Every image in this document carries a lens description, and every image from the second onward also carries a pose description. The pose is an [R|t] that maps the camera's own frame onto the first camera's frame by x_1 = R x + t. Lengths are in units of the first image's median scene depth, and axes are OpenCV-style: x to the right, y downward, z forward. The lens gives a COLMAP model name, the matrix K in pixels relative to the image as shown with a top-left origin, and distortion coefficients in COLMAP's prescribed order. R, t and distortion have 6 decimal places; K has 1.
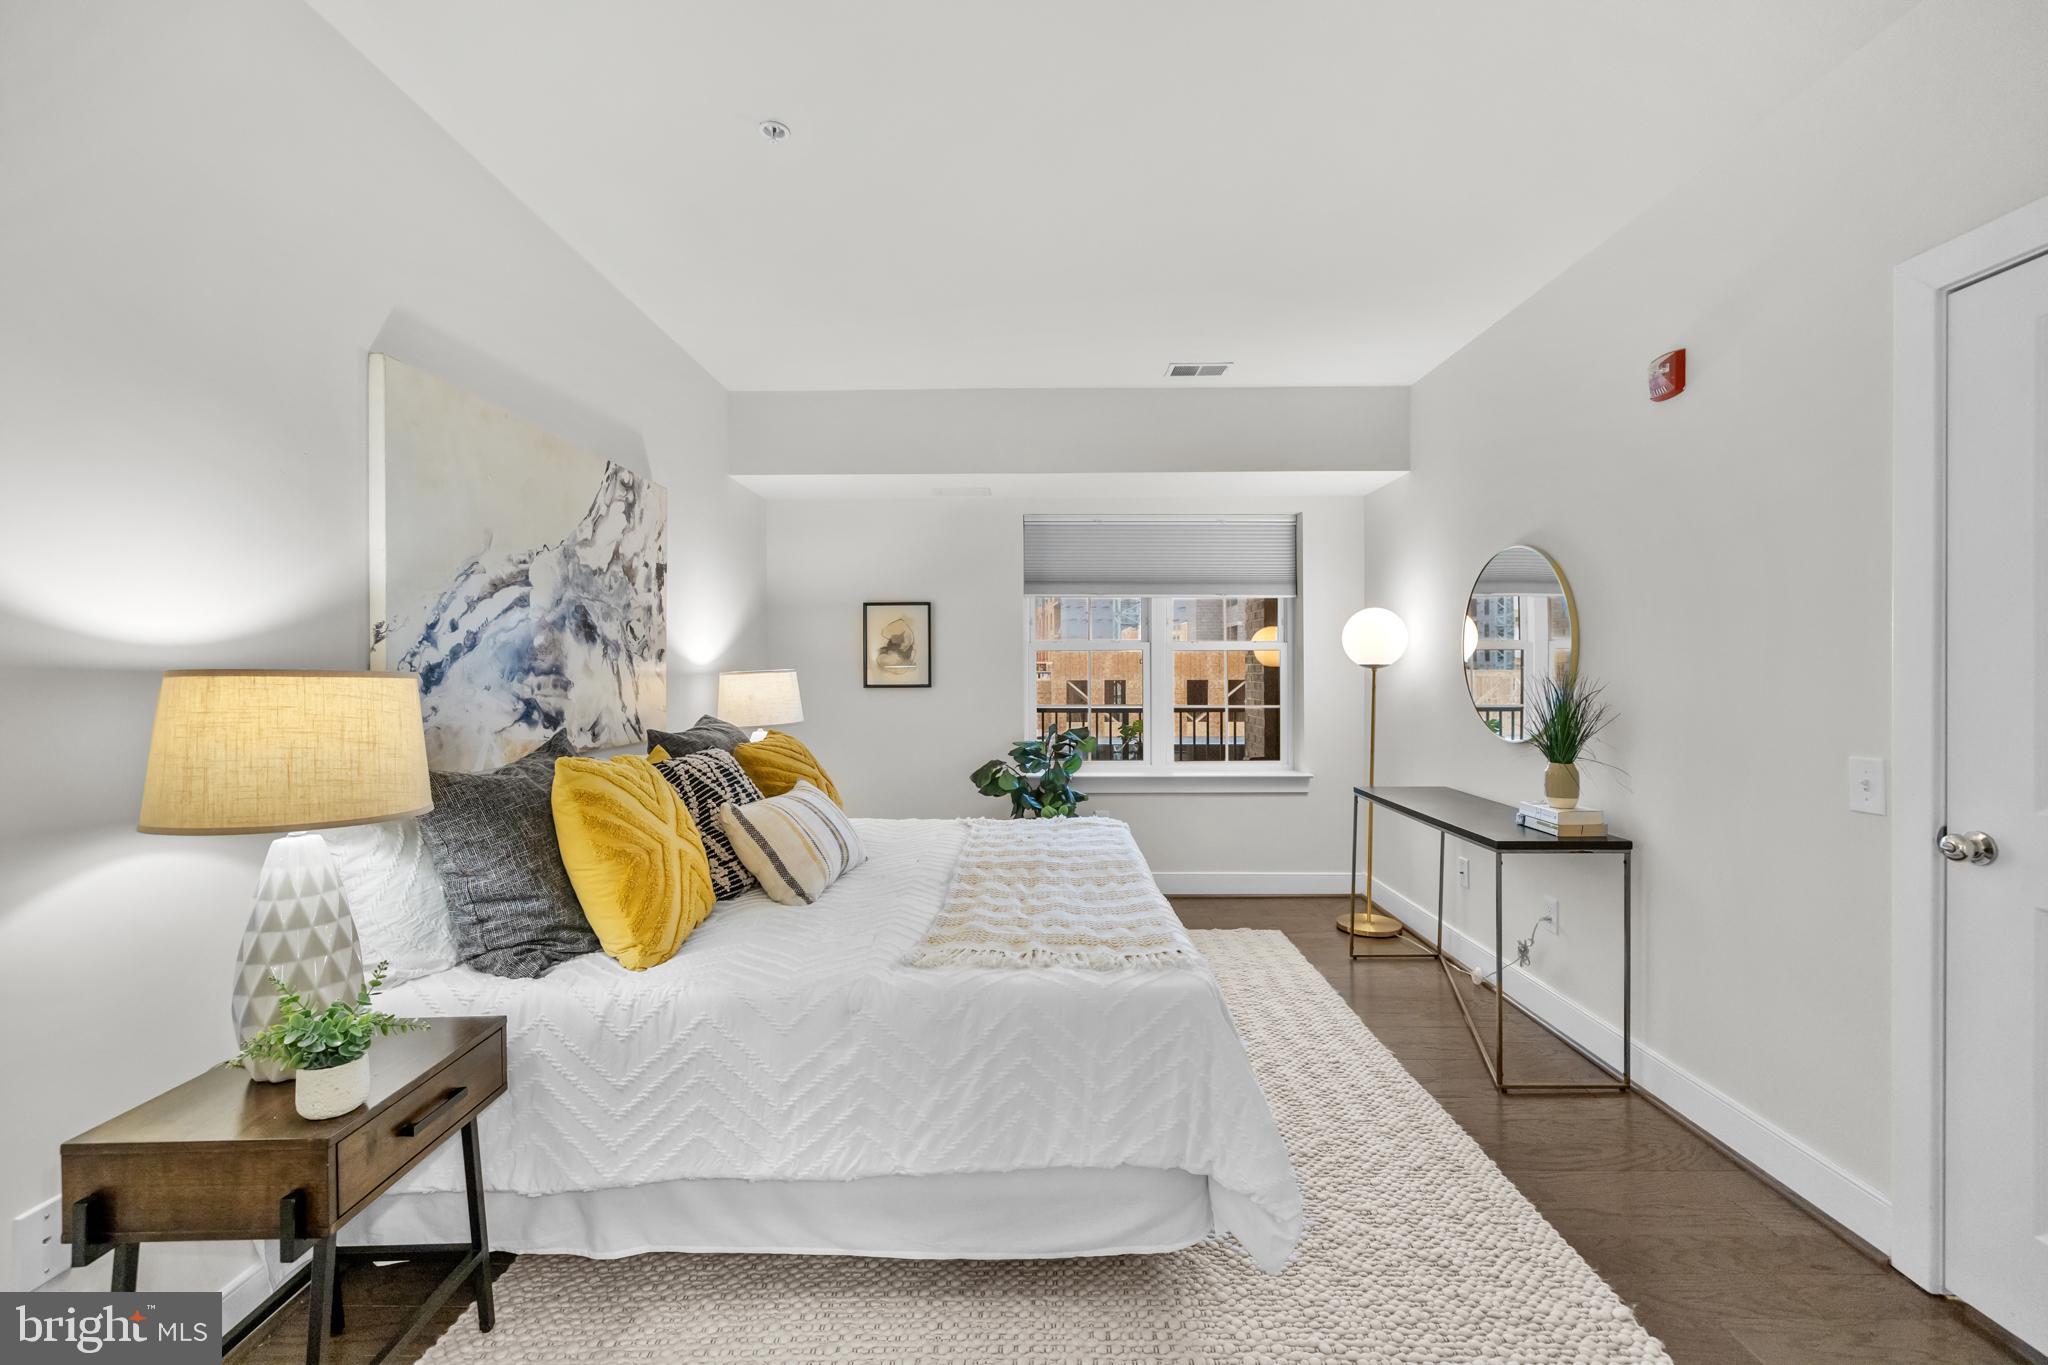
lens RADIAL K [[874.0, 0, 1021.6], [0, 874.0, 675.3], [0, 0, 1]] dist [-0.001042, 0.001365]
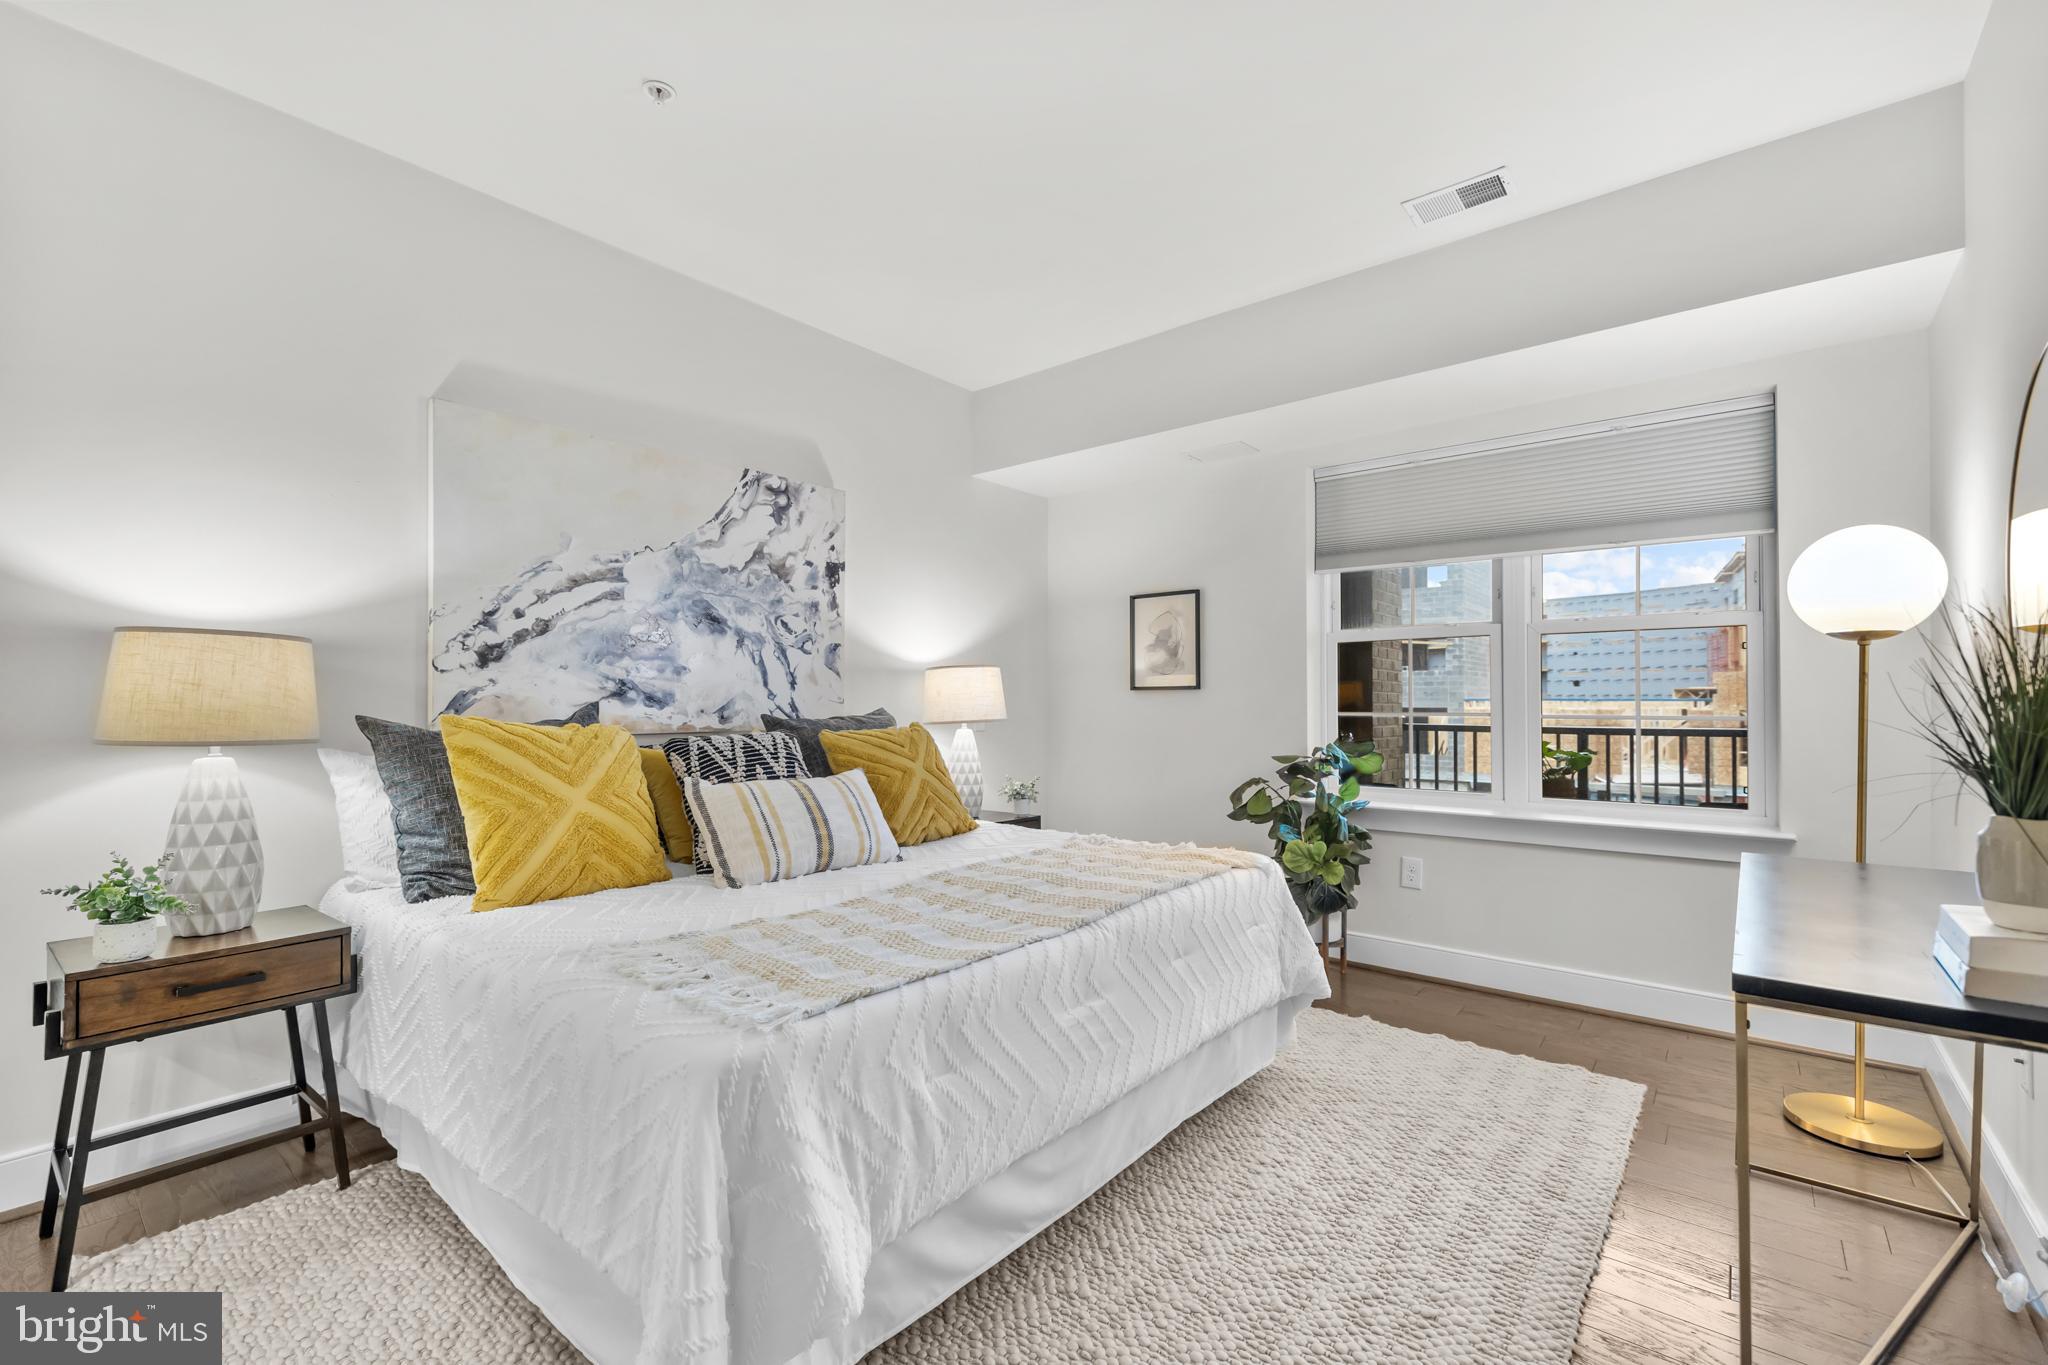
lens RADIAL K [[874.0, 0, 1015.7], [0, 874.0, 691.3], [0, 0, 1]] dist [-0.001042, 0.001365]
pose [[0.773840, -0.005157, -0.633360, 0.518925], [-0.005728, 0.999869, -0.015140, 0.051986], [0.633355, 0.015344, 0.773709, 0.397613]]
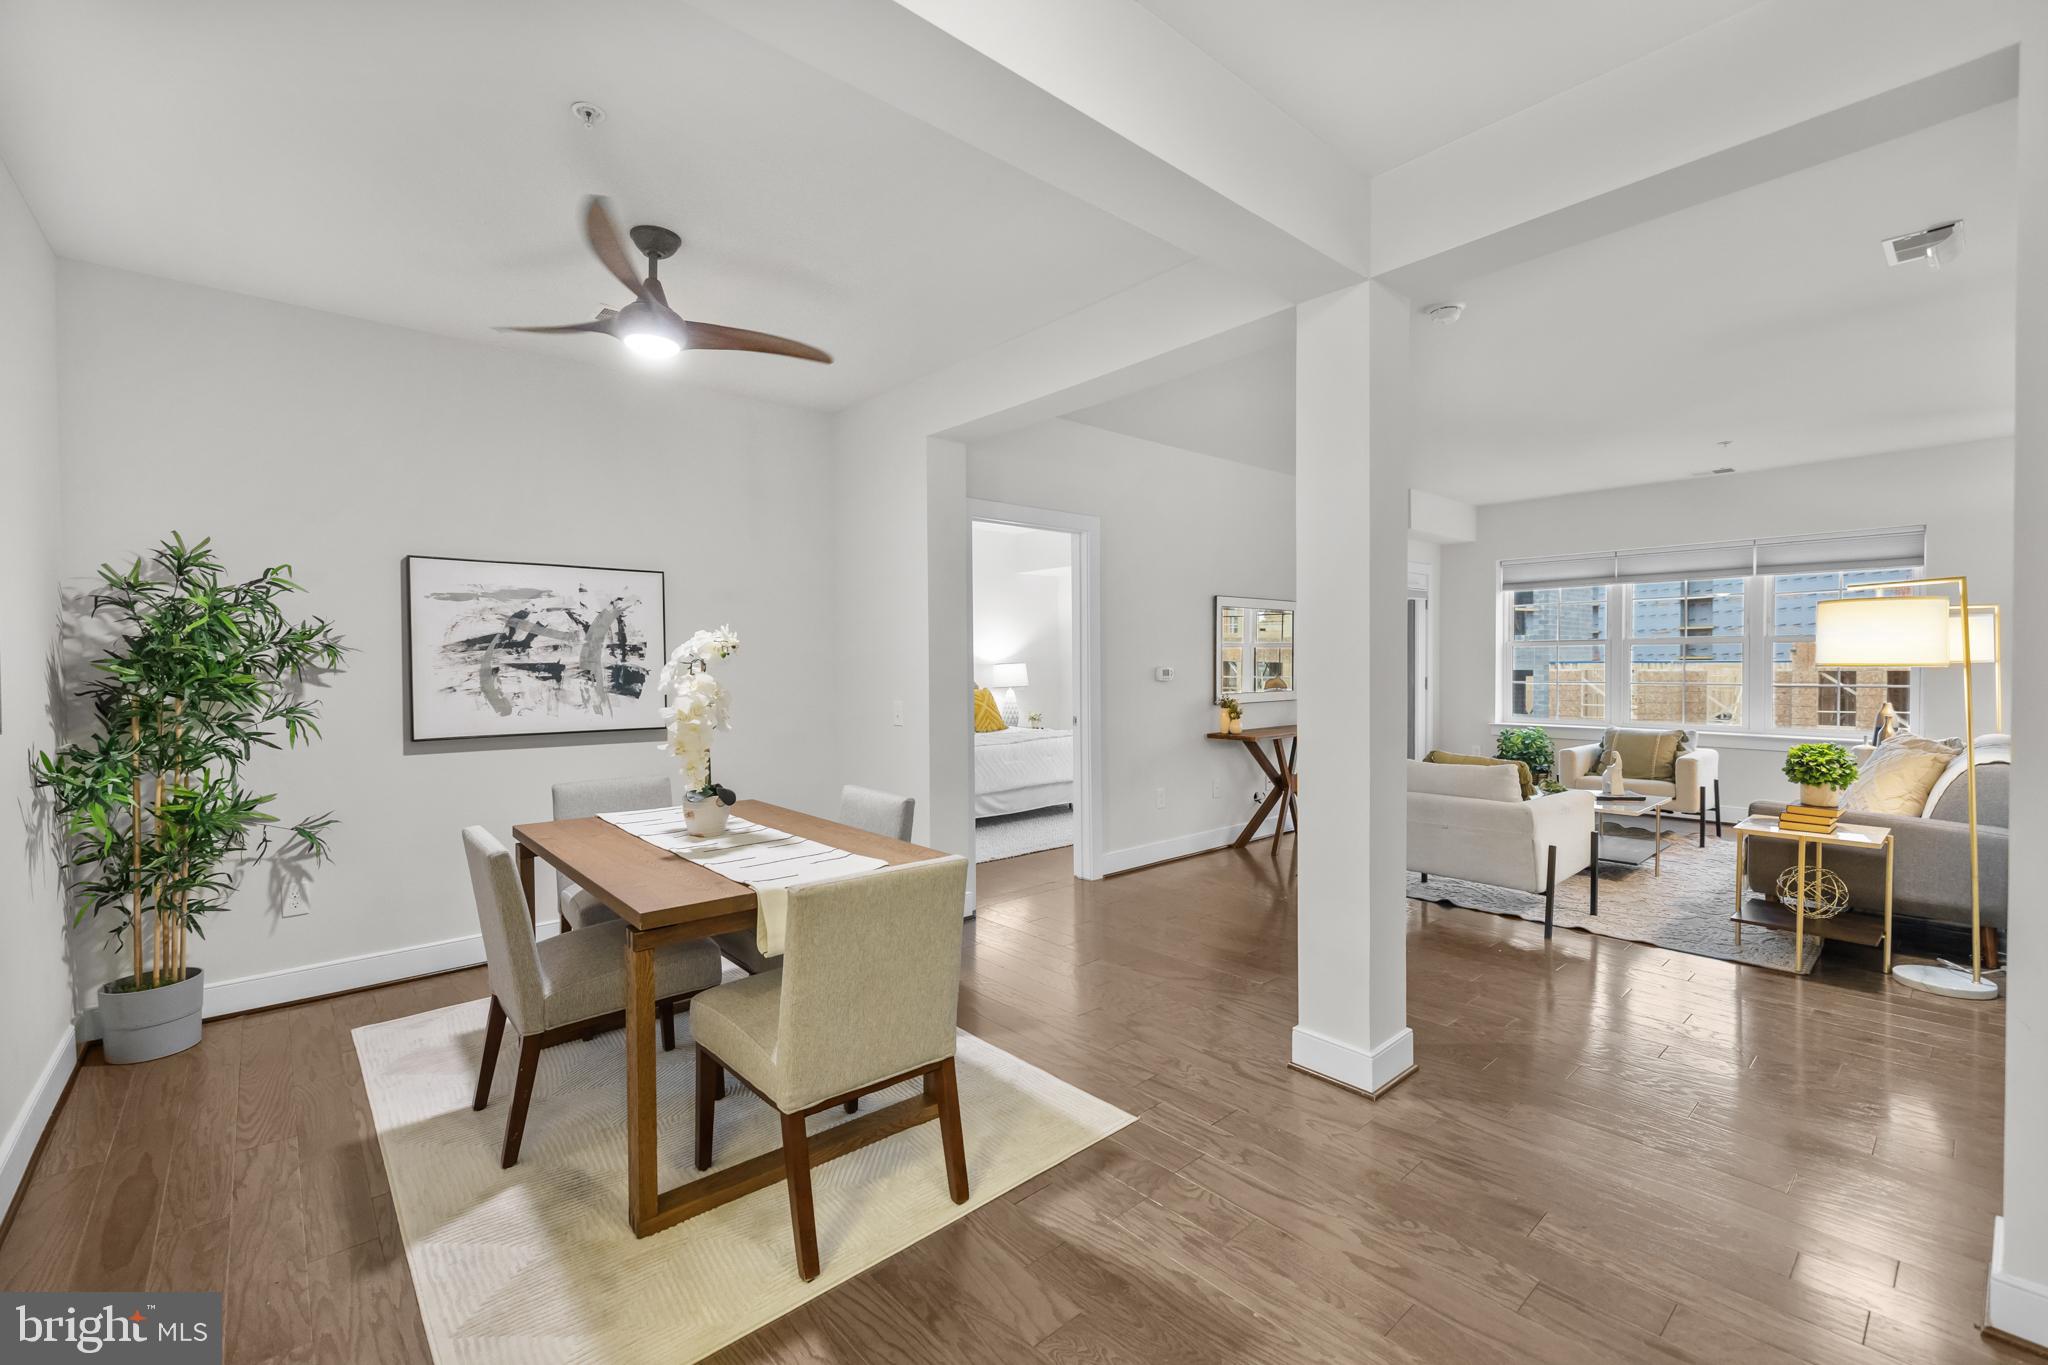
lens RADIAL K [[874.0, 0, 1010.5], [0, 874.0, 676.5], [0, 0, 1]] dist [-0.001042, 0.001365]
pose [[0.663082, 0.009534, -0.748486, 1.965690], [-0.000225, 0.999921, 0.012537, 0.001850], [0.748546, -0.008145, 0.663032, -0.693795]]
